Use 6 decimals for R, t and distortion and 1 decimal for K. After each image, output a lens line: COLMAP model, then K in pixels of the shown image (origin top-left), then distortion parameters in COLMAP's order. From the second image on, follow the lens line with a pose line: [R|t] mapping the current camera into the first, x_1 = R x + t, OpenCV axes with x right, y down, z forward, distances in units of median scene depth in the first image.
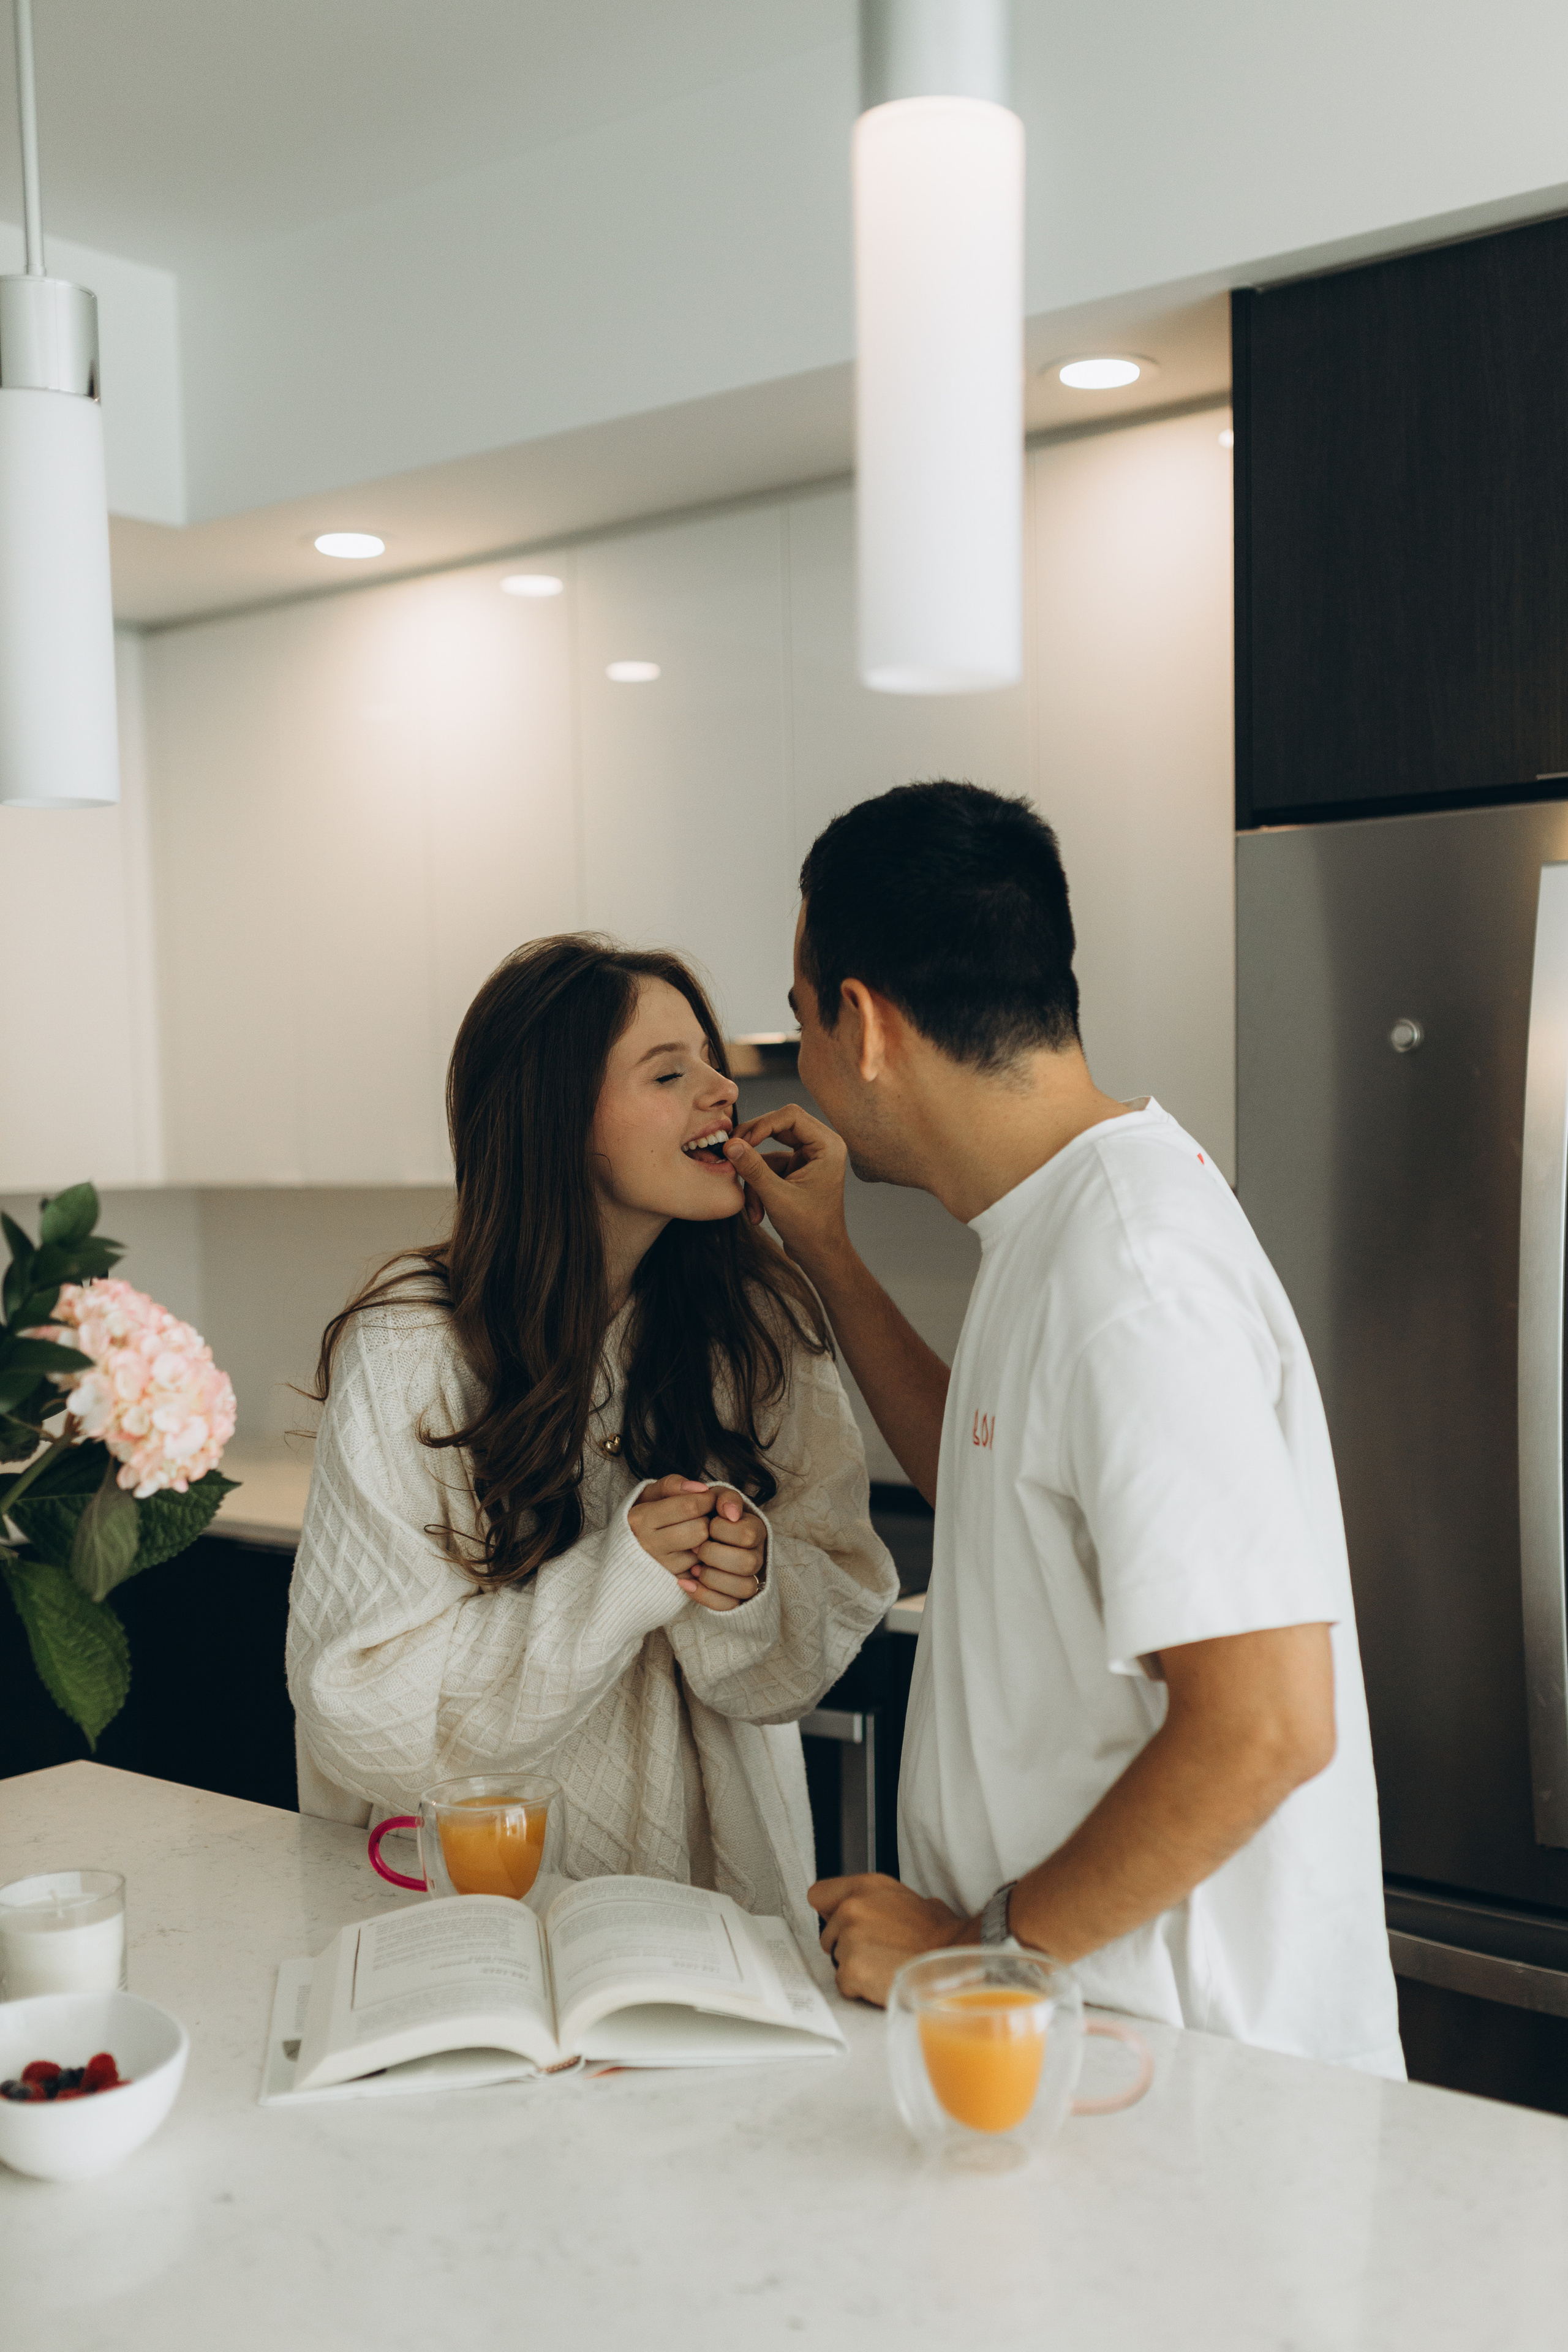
lens RADIAL K [[2516.8, 0, 892.1], [0, 2516.8, 1323.7], [0, 0, 1]] dist [0.014587, 0.000000]
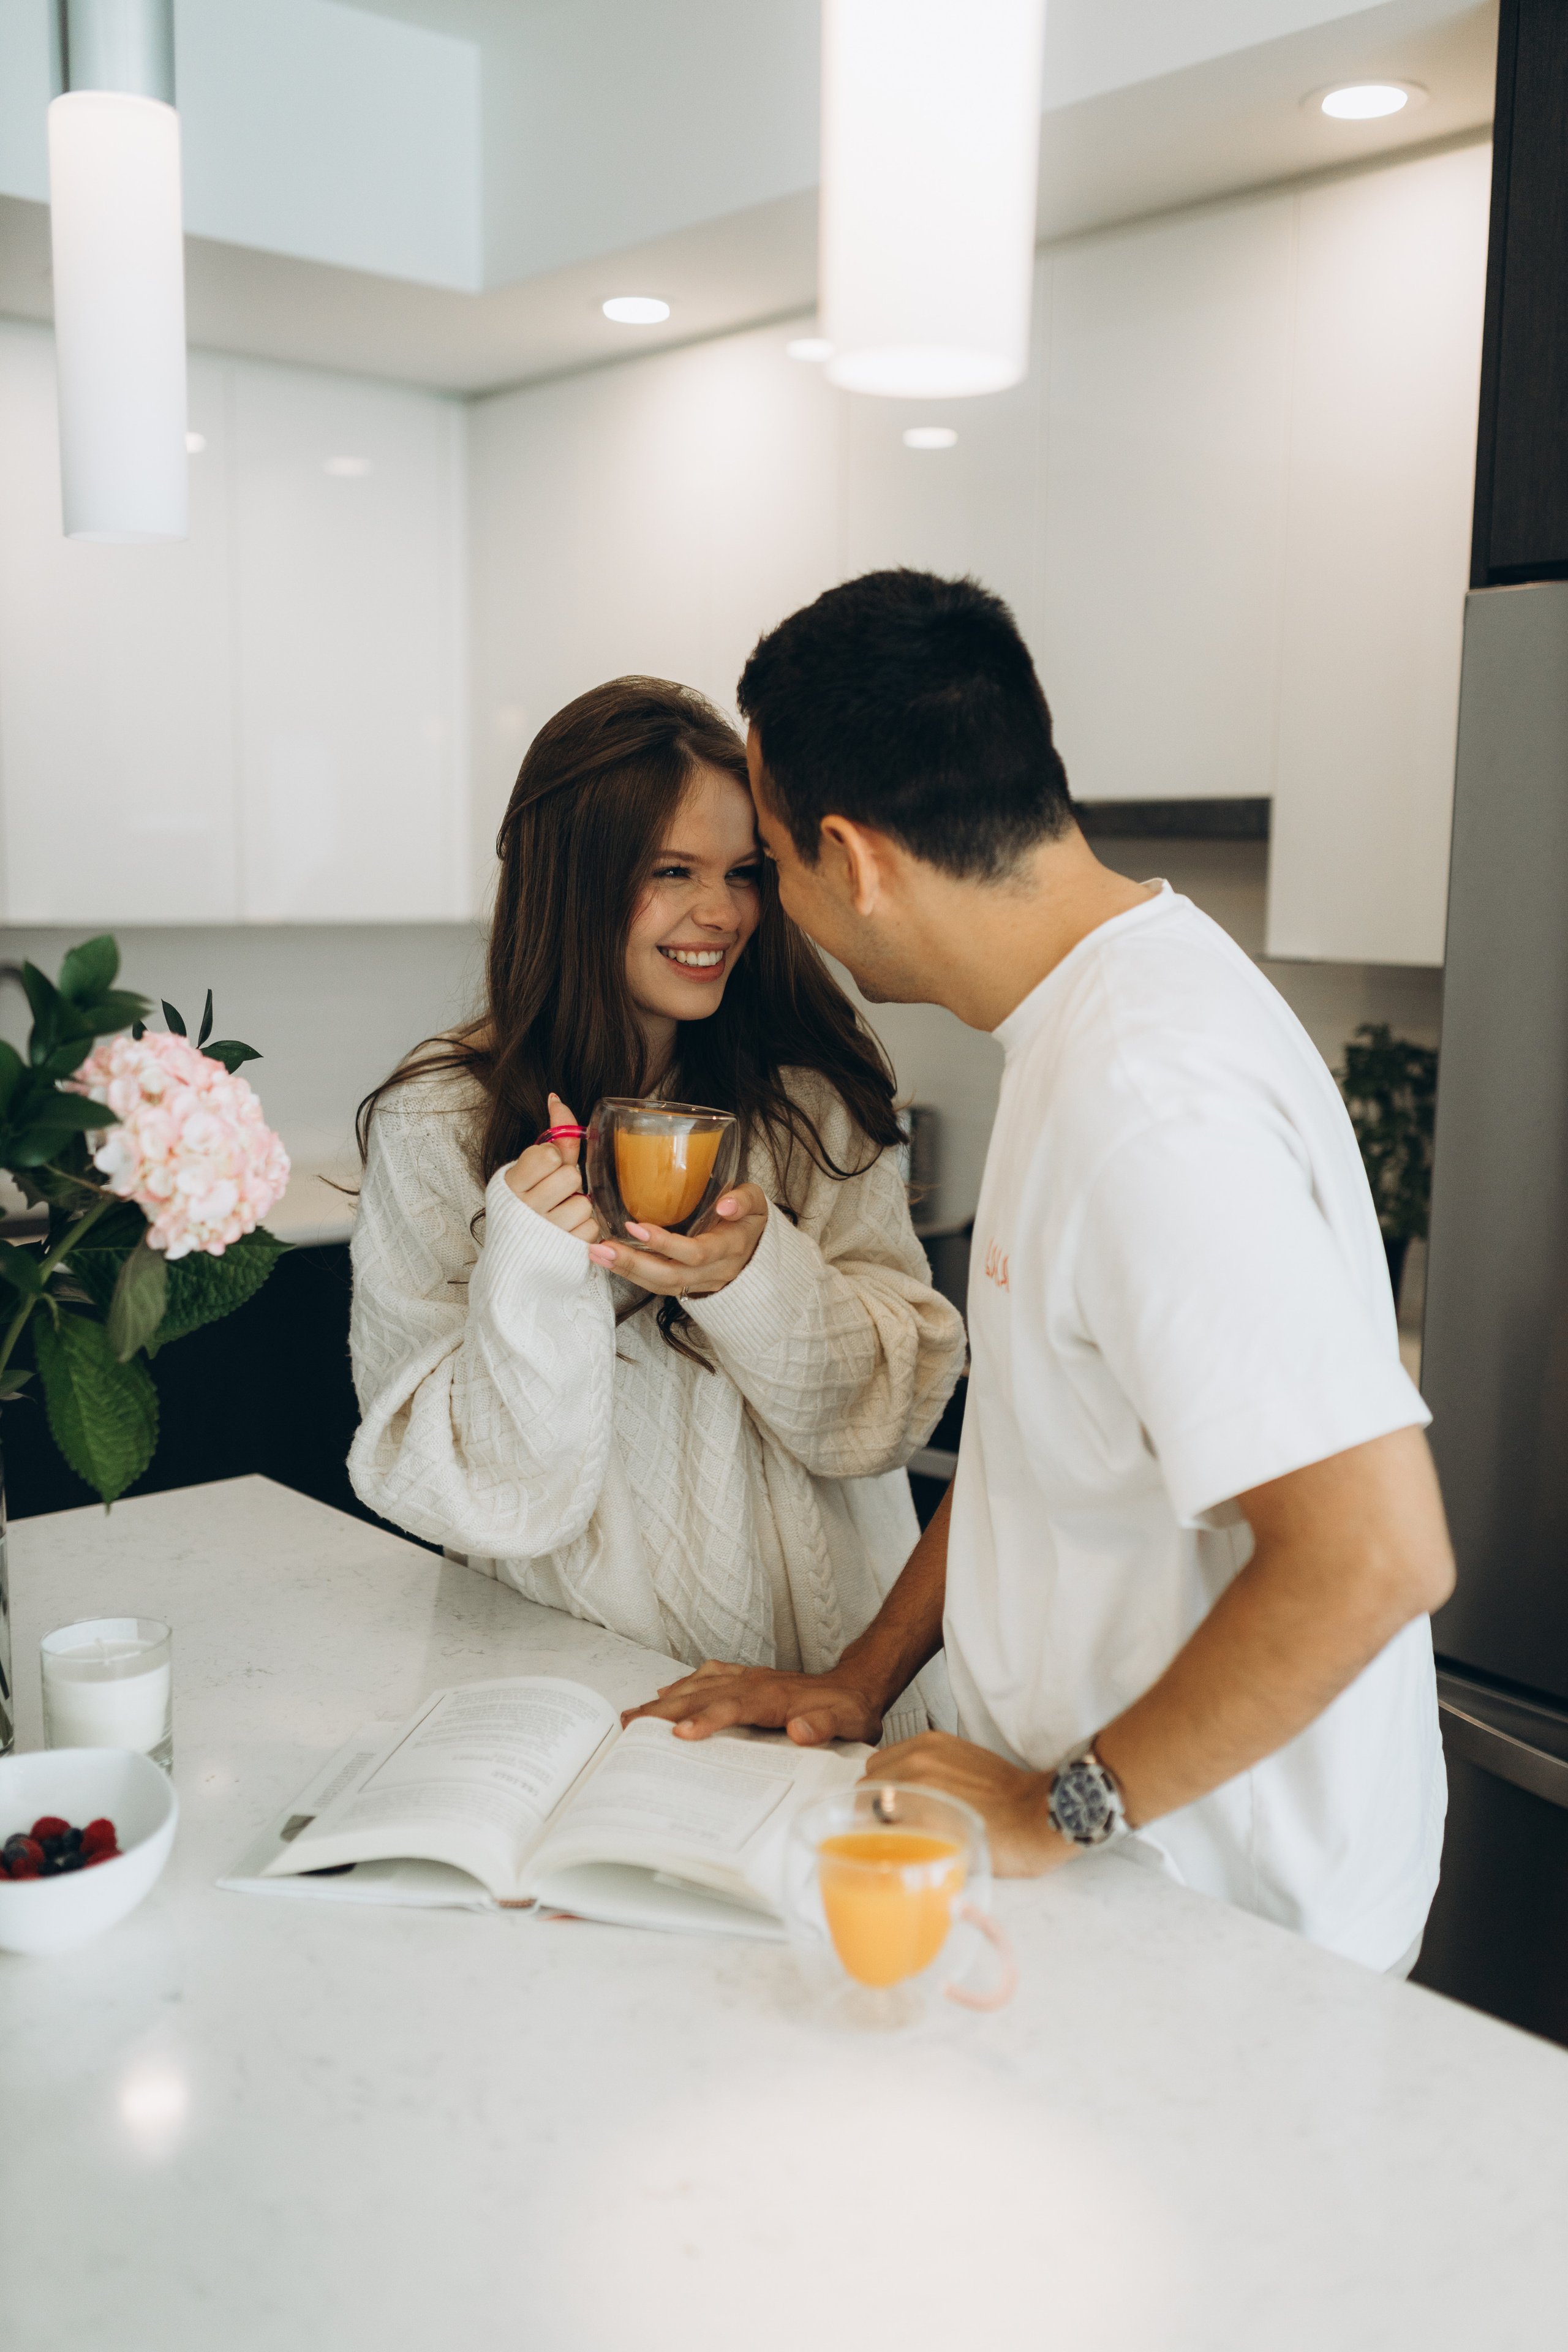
lens RADIAL K [[2244.7, 0, 795.6], [0, 2244.7, 1181.9], [0, 0, 1]] dist [0.016118, 0.000000]
pose [[0.981556, 0.058367, -0.182045, 0.094138], [-0.047484, 0.996846, 0.063584, -0.027059], [0.185182, -0.053767, 0.981232, 0.187831]]
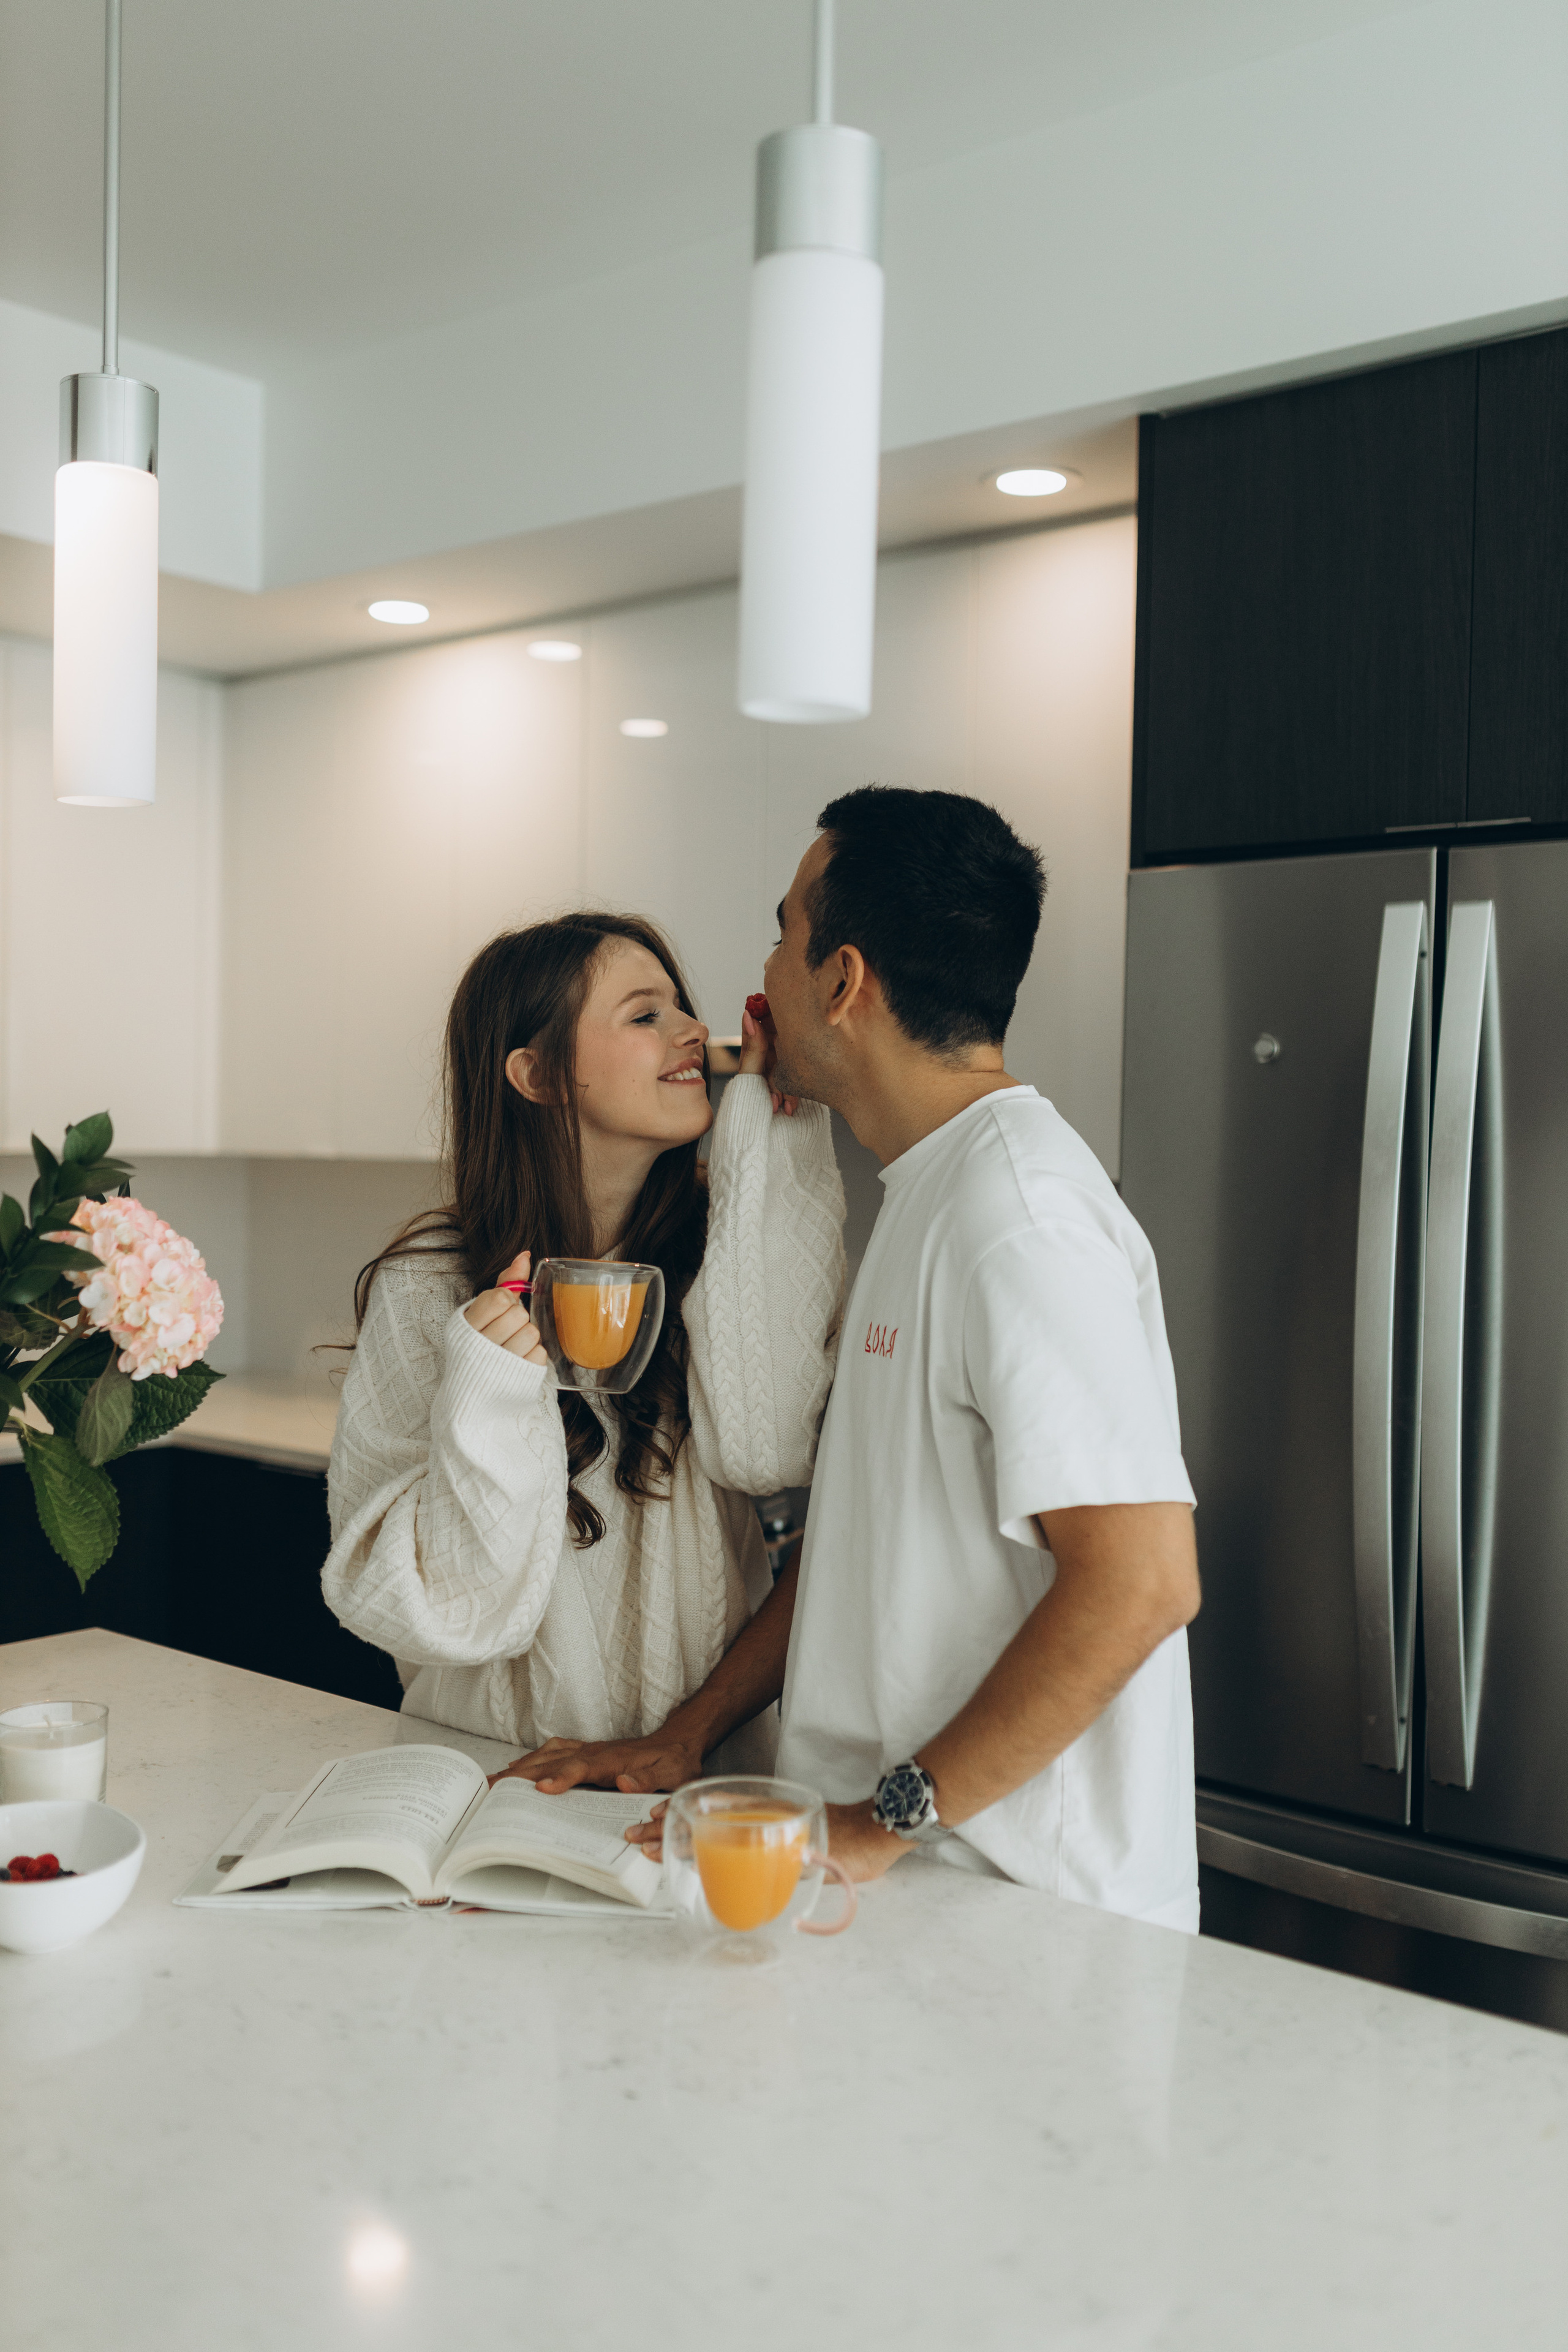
lens RADIAL K [[2244.7, 0, 793.9], [0, 2244.7, 1184.3], [0, 0, 1]] dist [0.016118, 0.000000]
pose [[0.998467, 0.037766, -0.040455, 0.049180], [-0.040108, 0.997468, -0.058734, 0.026156], [0.038135, 0.060266, 0.997454, -0.048350]]
